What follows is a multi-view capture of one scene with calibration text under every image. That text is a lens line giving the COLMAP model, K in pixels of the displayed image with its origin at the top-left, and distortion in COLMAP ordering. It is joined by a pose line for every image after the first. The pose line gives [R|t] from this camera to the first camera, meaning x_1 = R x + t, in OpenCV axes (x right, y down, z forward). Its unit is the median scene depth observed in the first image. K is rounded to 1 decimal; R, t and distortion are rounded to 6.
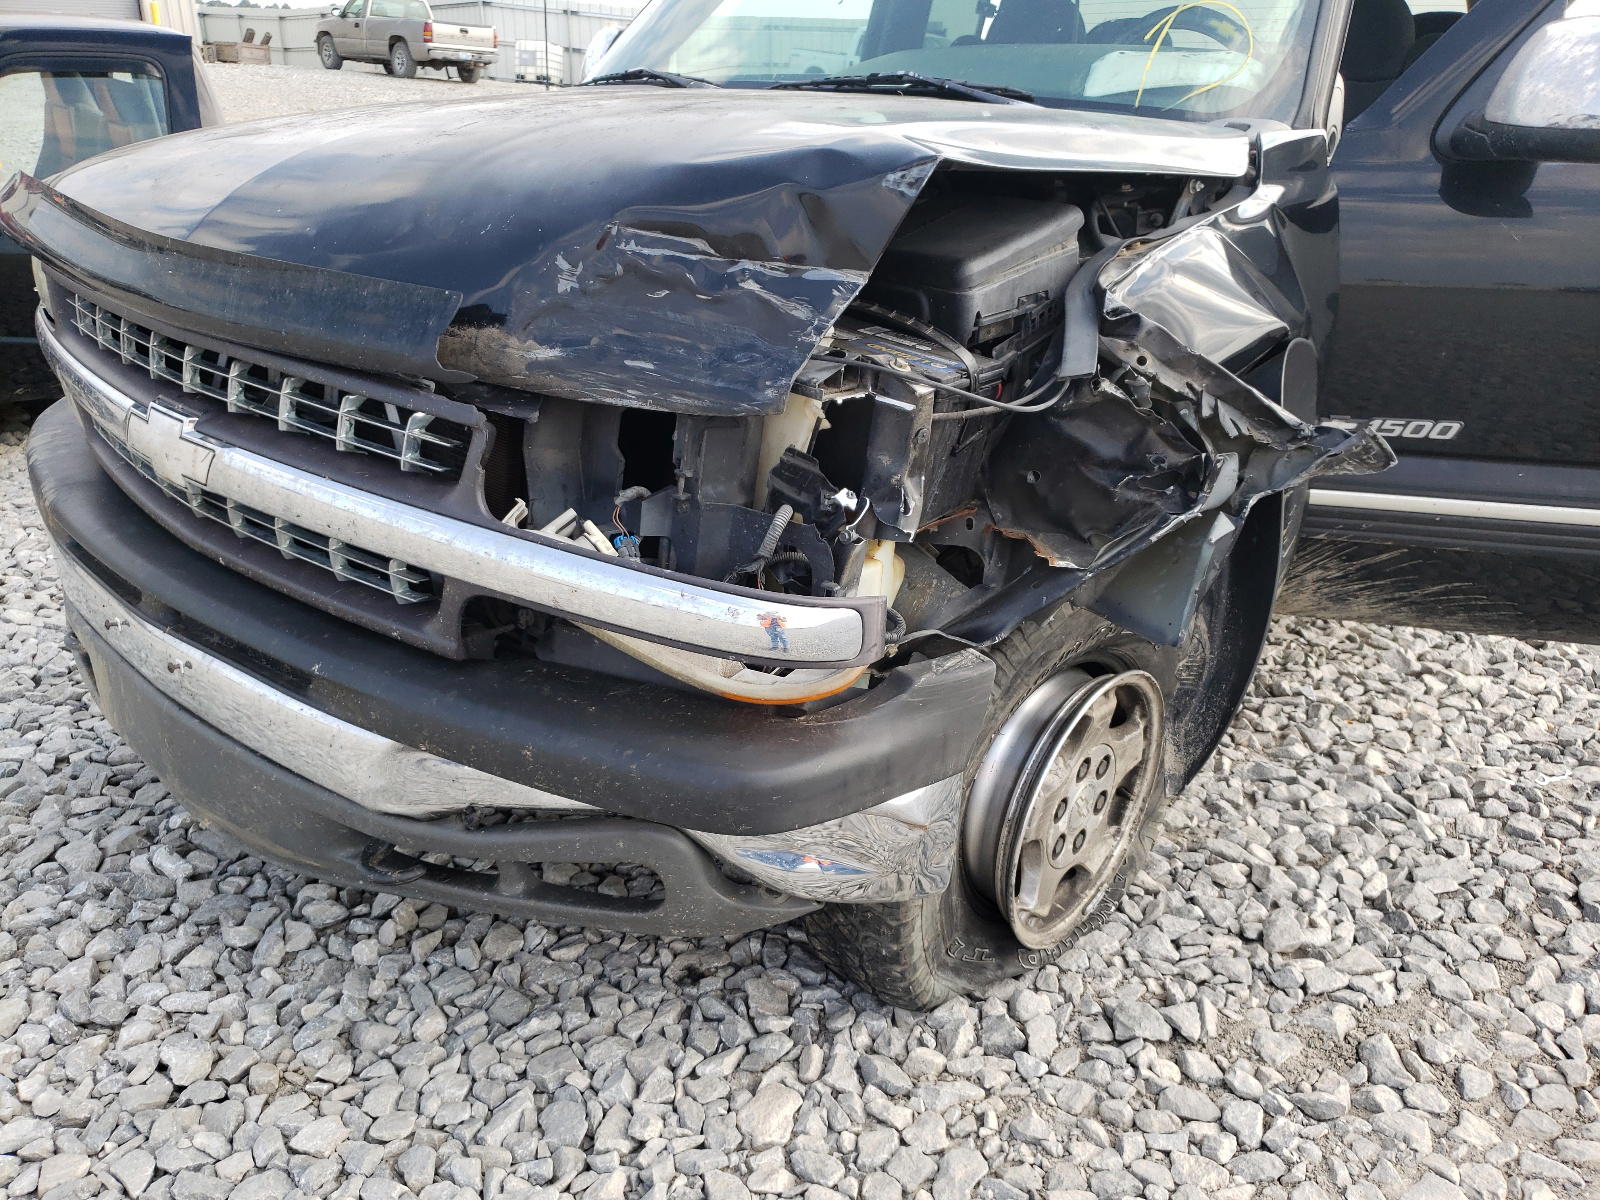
lens RADIAL K [[1216.3, 0, 908.9], [0, 1216.3, 539.5], [0, 0, 1]] dist [-0.009143, 0.029123]
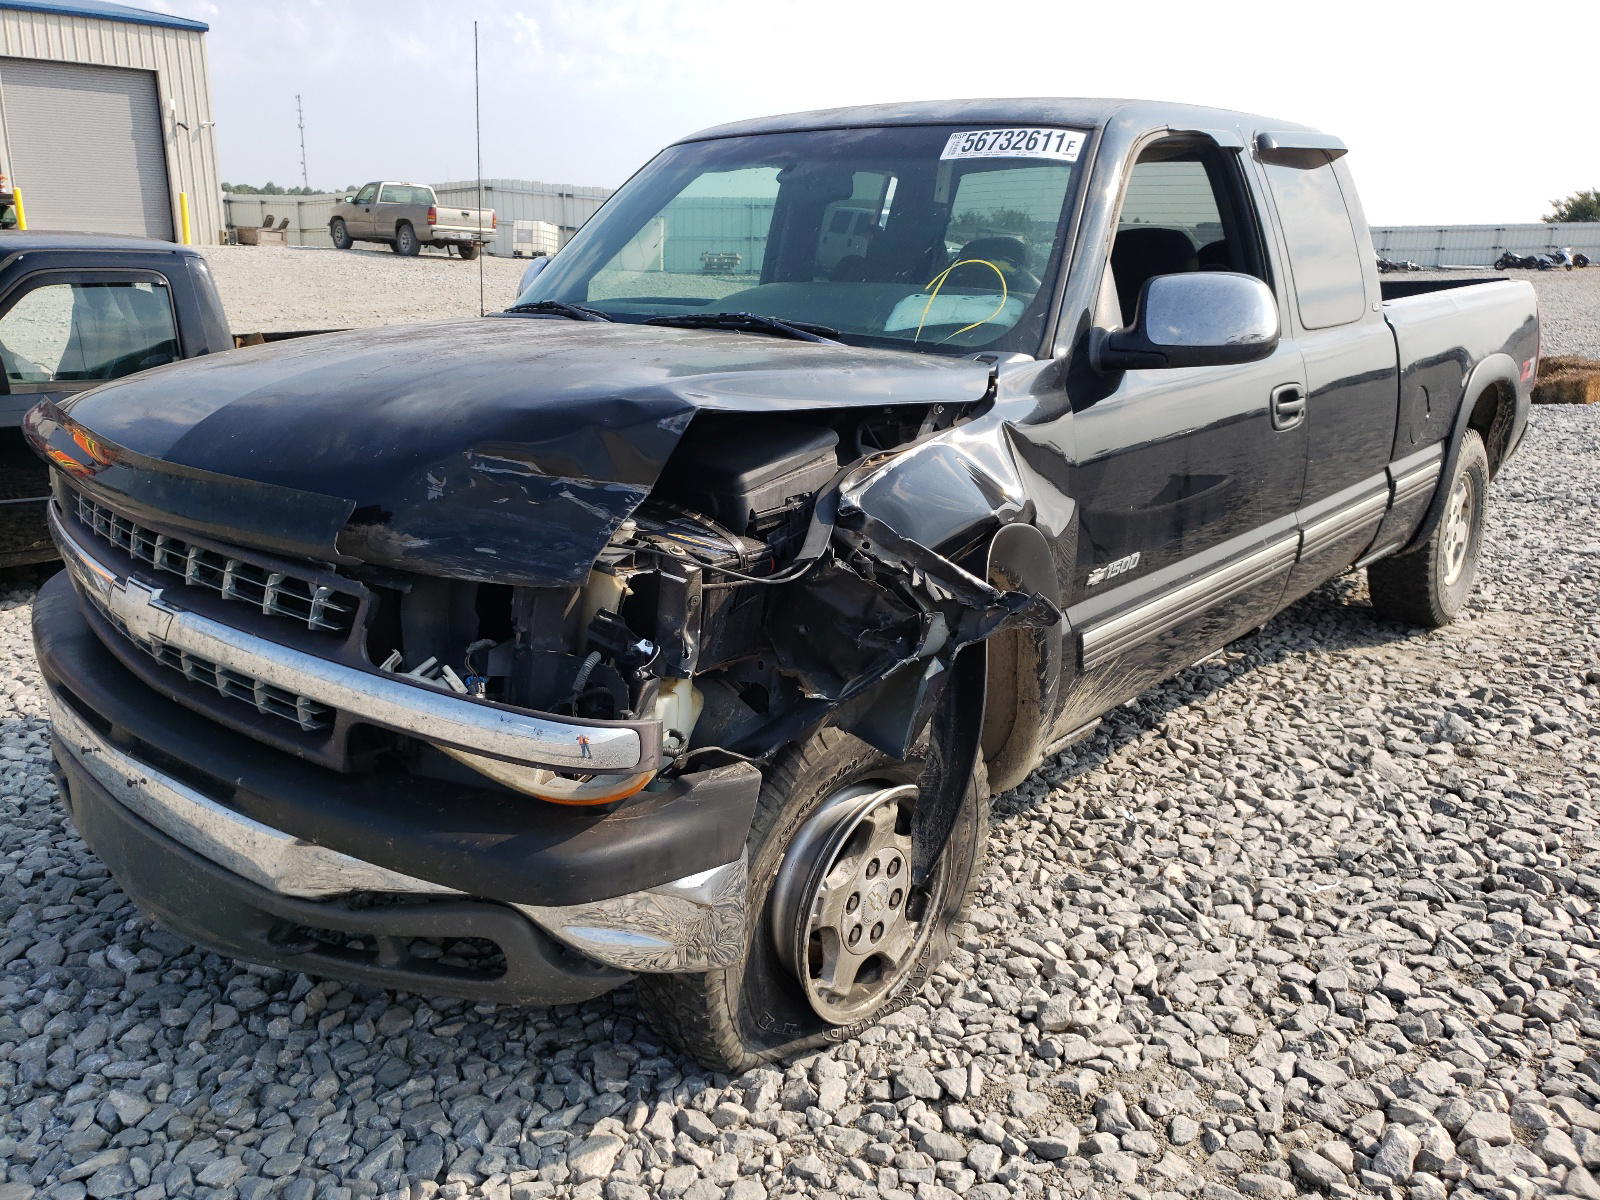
lens RADIAL K [[1216.3, 0, 908.9], [0, 1216.3, 539.5], [0, 0, 1]] dist [-0.009143, 0.029123]
pose [[0.999993, -0.003346, -0.001787, 0.188337], [0.003111, 0.992950, -0.118495, 0.004700], [0.002171, 0.118489, 0.992953, -0.261934]]
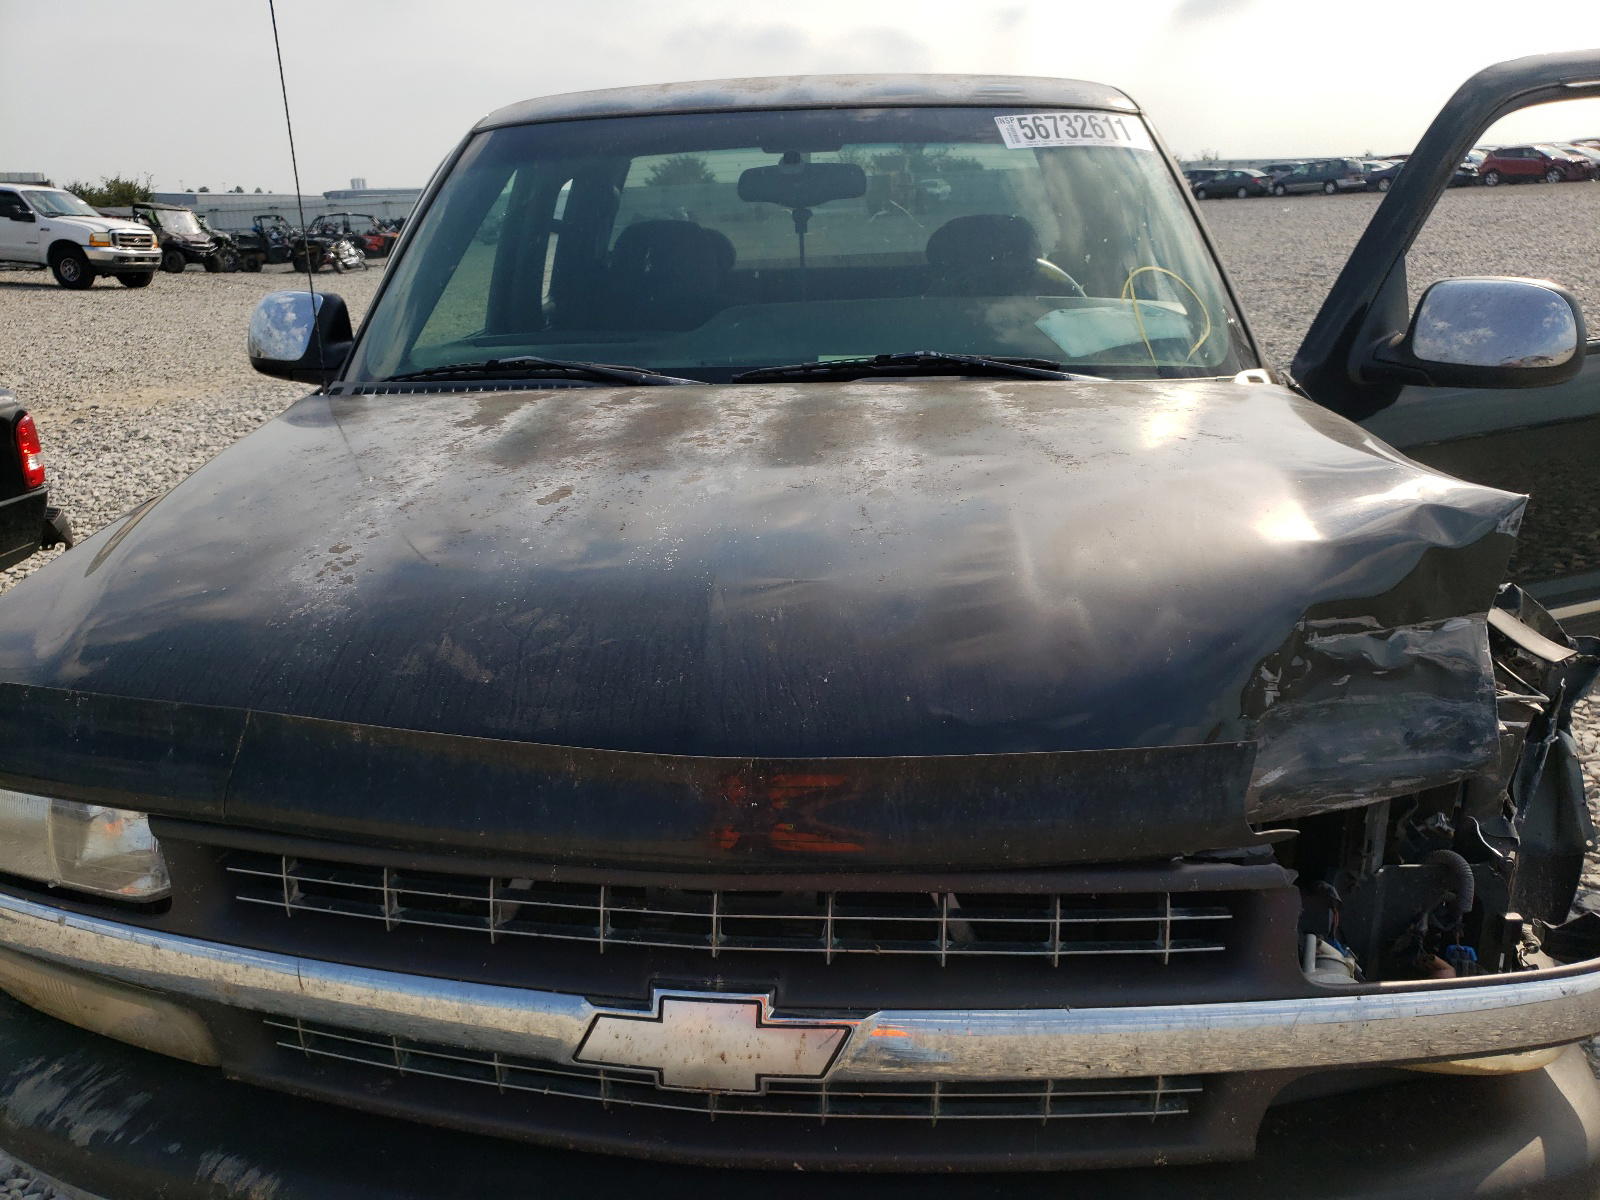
lens RADIAL K [[1216.3, 0, 908.9], [0, 1216.3, 539.5], [0, 0, 1]] dist [-0.009143, 0.029123]
pose [[0.809534, -0.187342, 0.556380, -0.717322], [0.243515, 0.969497, -0.027870, -0.265199], [-0.534187, 0.158049, 0.830461, 0.273888]]
